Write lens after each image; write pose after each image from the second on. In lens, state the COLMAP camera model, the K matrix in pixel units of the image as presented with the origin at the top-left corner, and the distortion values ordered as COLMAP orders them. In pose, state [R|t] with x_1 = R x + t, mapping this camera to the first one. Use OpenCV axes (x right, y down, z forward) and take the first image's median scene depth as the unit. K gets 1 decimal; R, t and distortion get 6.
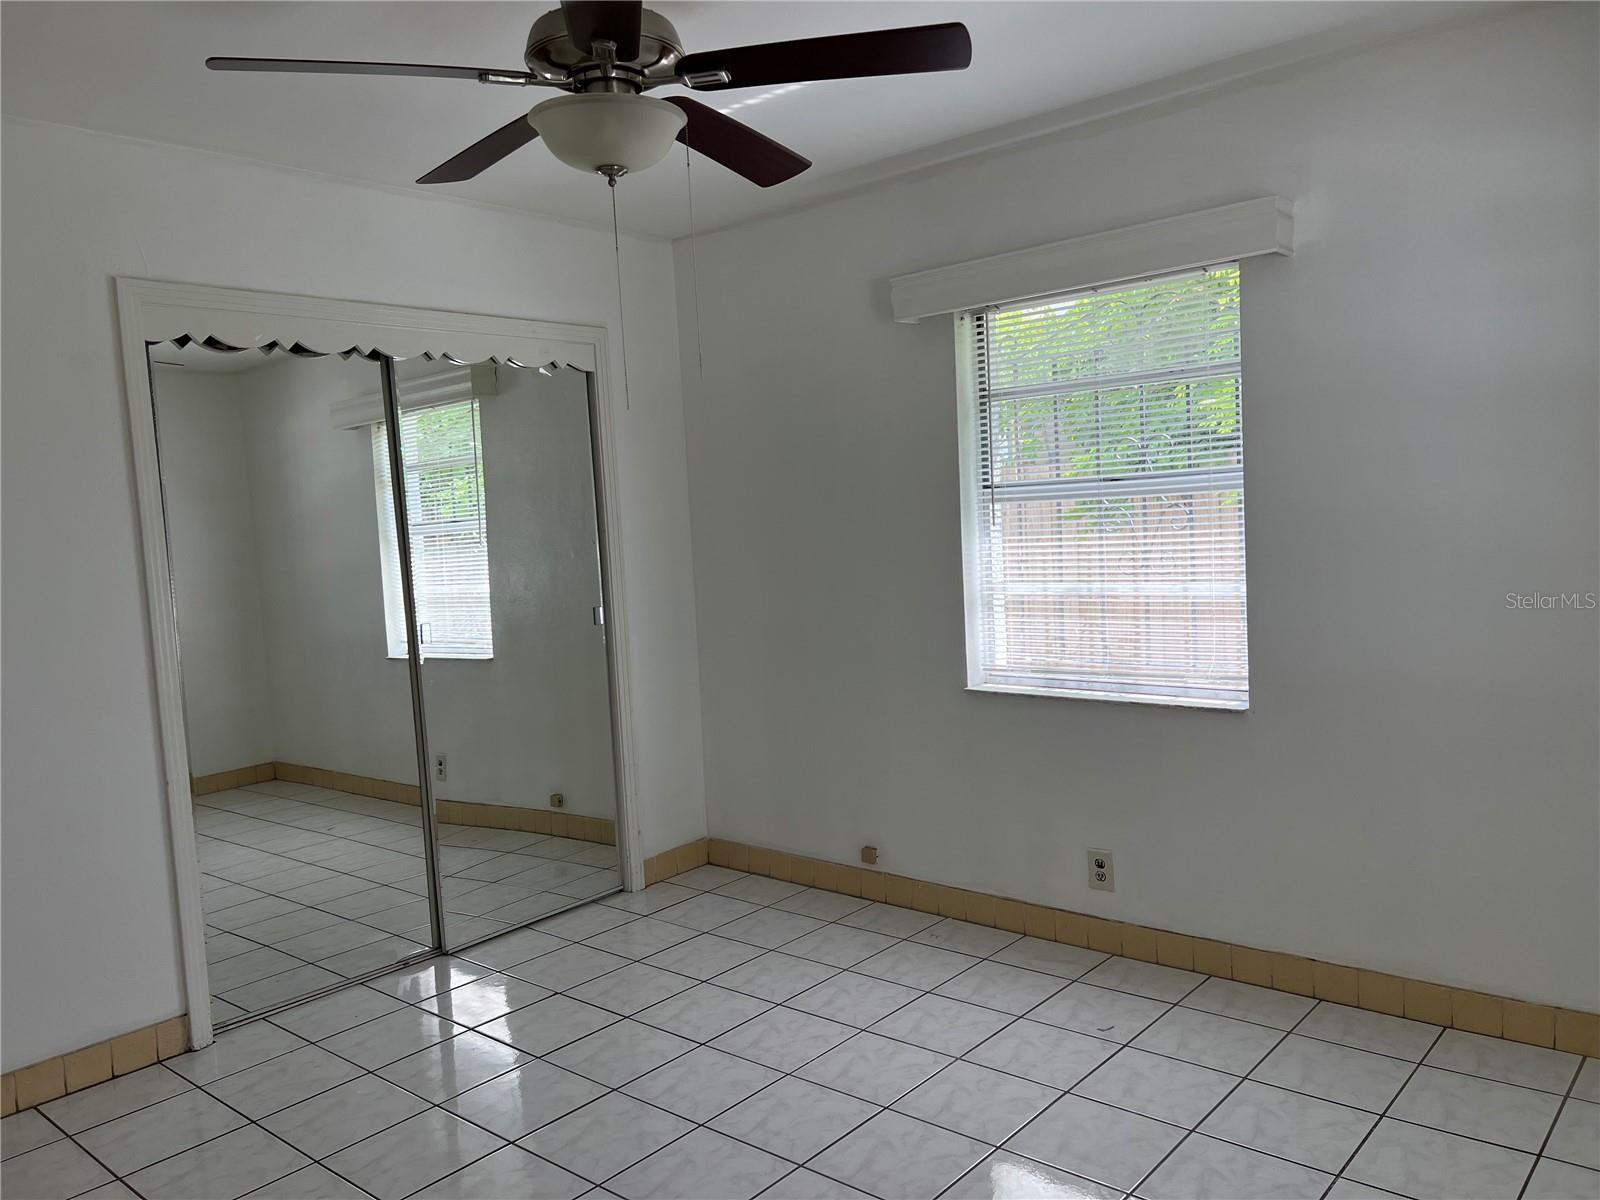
lens RADIAL K [[1210.5, 0, 804.8], [0, 1210.5, 606.8], [0, 0, 1]] dist [0.059094, -0.068399]
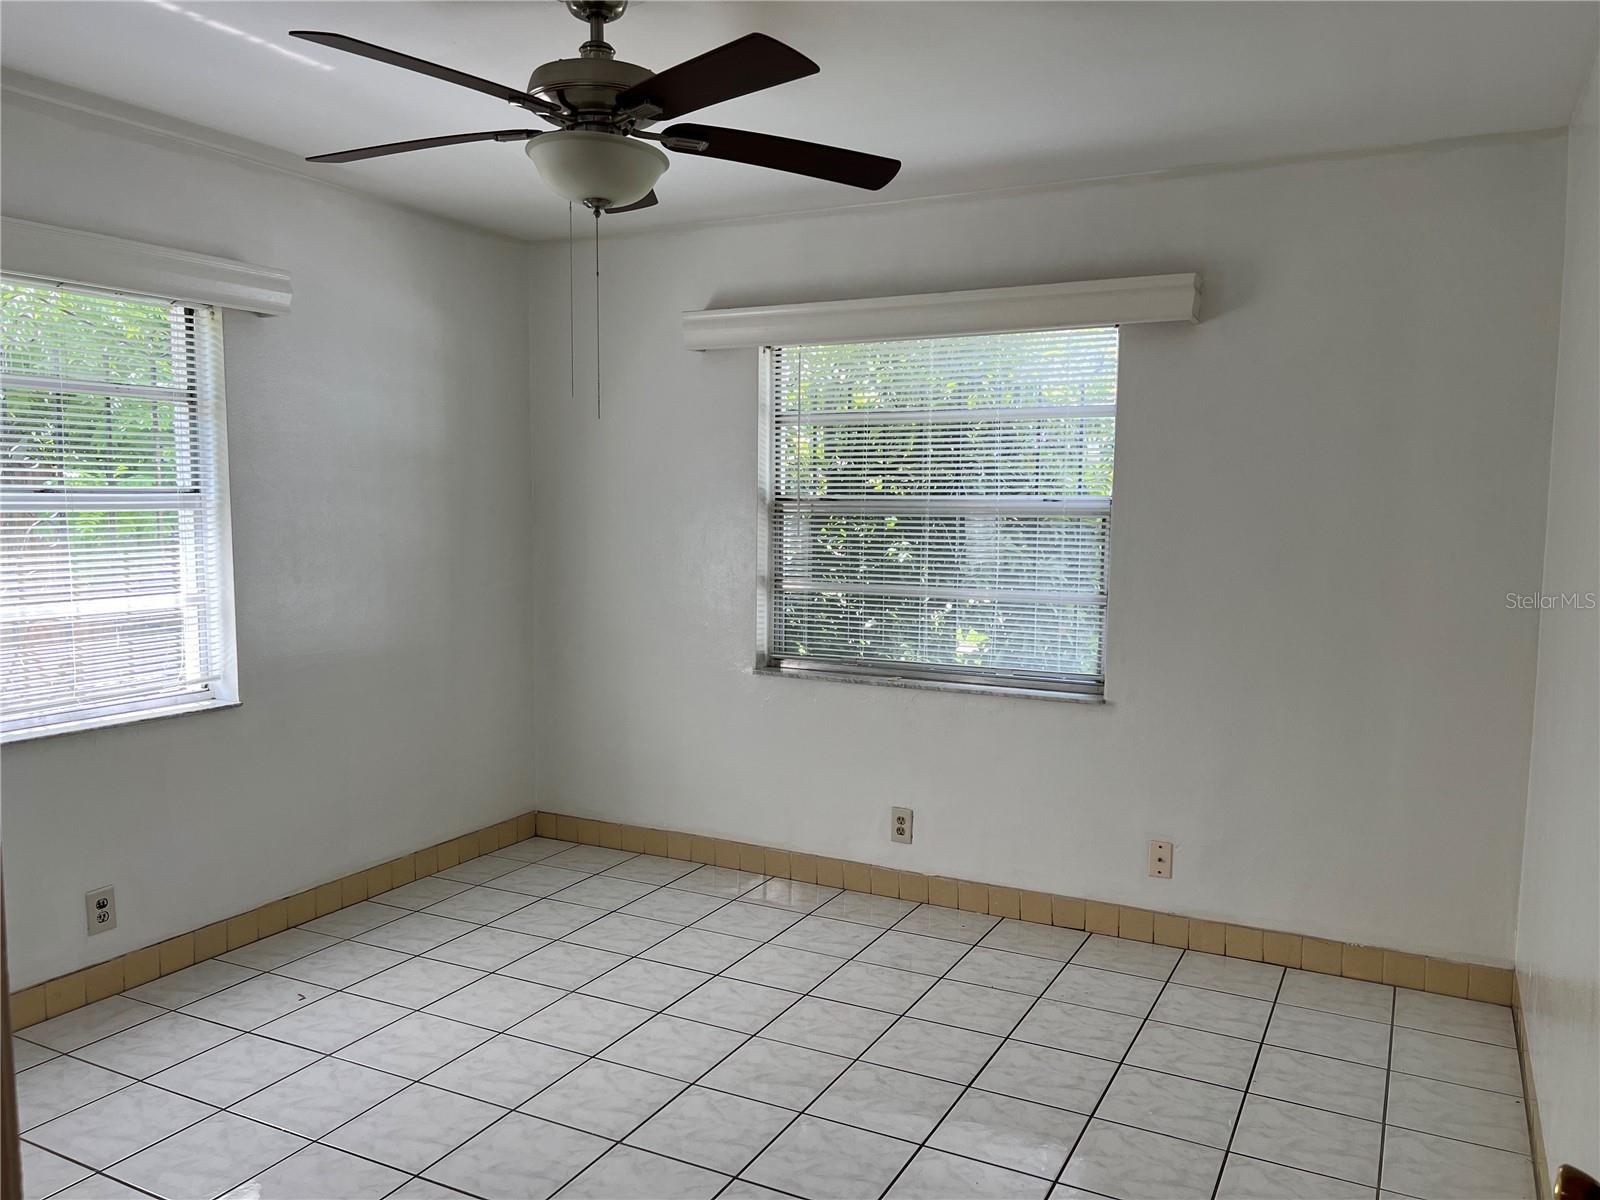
lens RADIAL K [[1210.5, 0, 804.8], [0, 1210.5, 606.8], [0, 0, 1]] dist [0.059094, -0.068399]
pose [[-0.231651, -0.037089, 0.972092, -0.865839], [0.086075, 0.994572, 0.058458, -0.025375], [-0.968984, 0.097214, -0.227201, 0.741931]]
